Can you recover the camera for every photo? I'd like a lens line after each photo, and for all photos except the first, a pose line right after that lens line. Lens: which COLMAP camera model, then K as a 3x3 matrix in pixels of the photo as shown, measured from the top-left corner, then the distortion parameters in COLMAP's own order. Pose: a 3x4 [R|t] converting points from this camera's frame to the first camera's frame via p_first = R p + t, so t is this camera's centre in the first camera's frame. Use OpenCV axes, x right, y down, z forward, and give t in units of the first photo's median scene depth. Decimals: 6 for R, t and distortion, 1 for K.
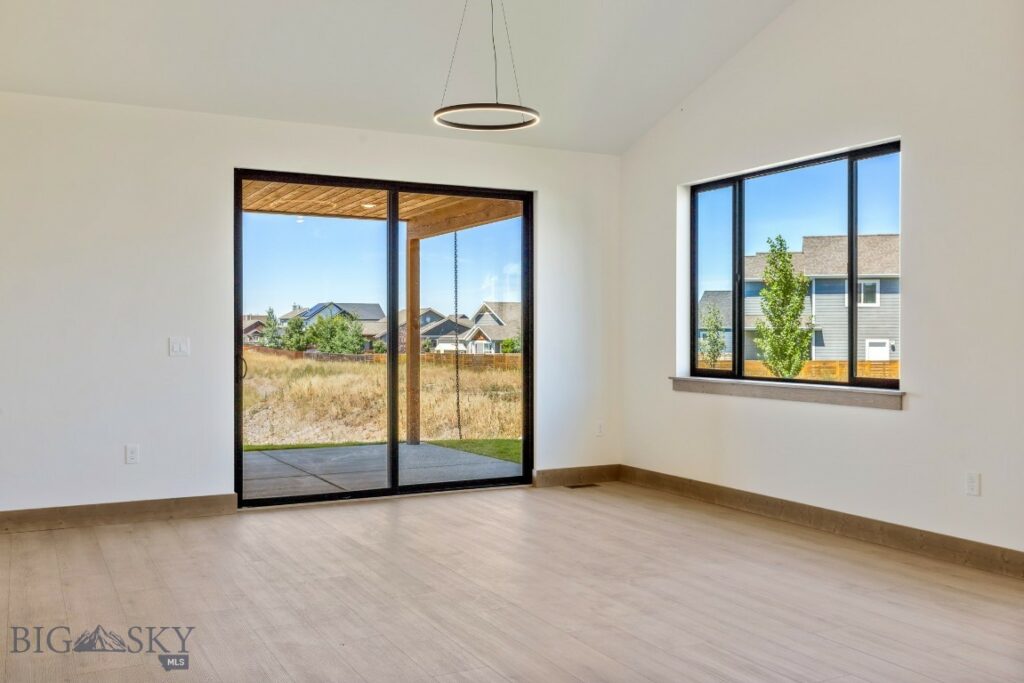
lens RADIAL K [[968.8, 0, 506.2], [0, 968.8, 333.9], [0, 0, 1]] dist [0.016051, 0.000000]
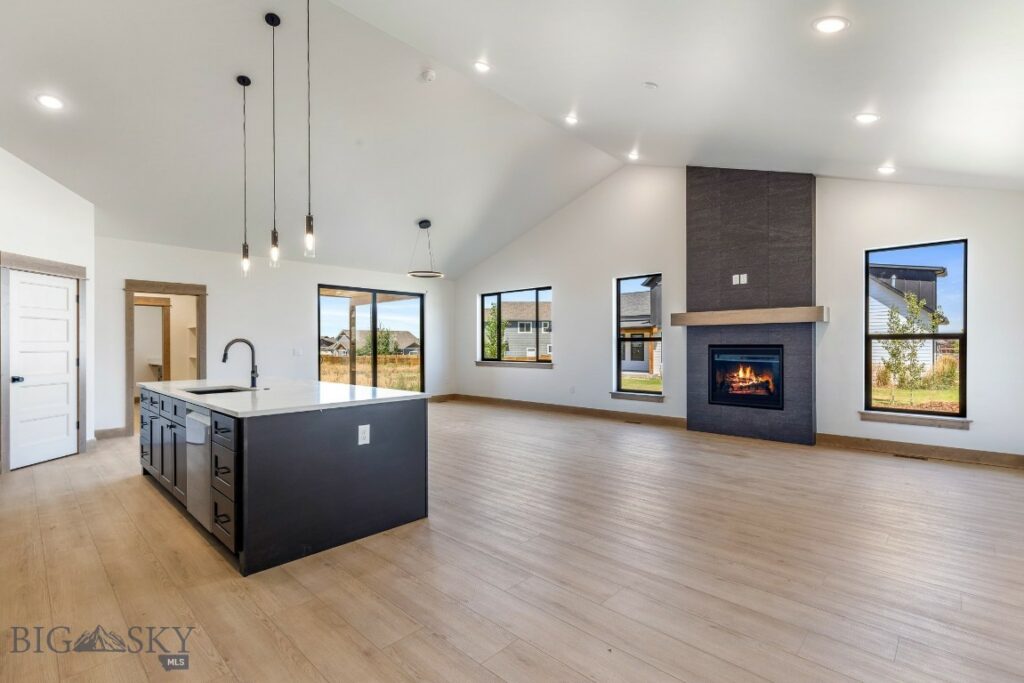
lens RADIAL K [[469.4, 0, 512.5], [0, 469.4, 348.4], [0, 0, 1]] dist [-0.002650, -0.000224]
pose [[0.946954, -0.004919, 0.321331, -0.171905], [0.003166, 0.999977, 0.005978, -0.000954], [-0.321353, -0.004644, 0.946948, -0.343517]]
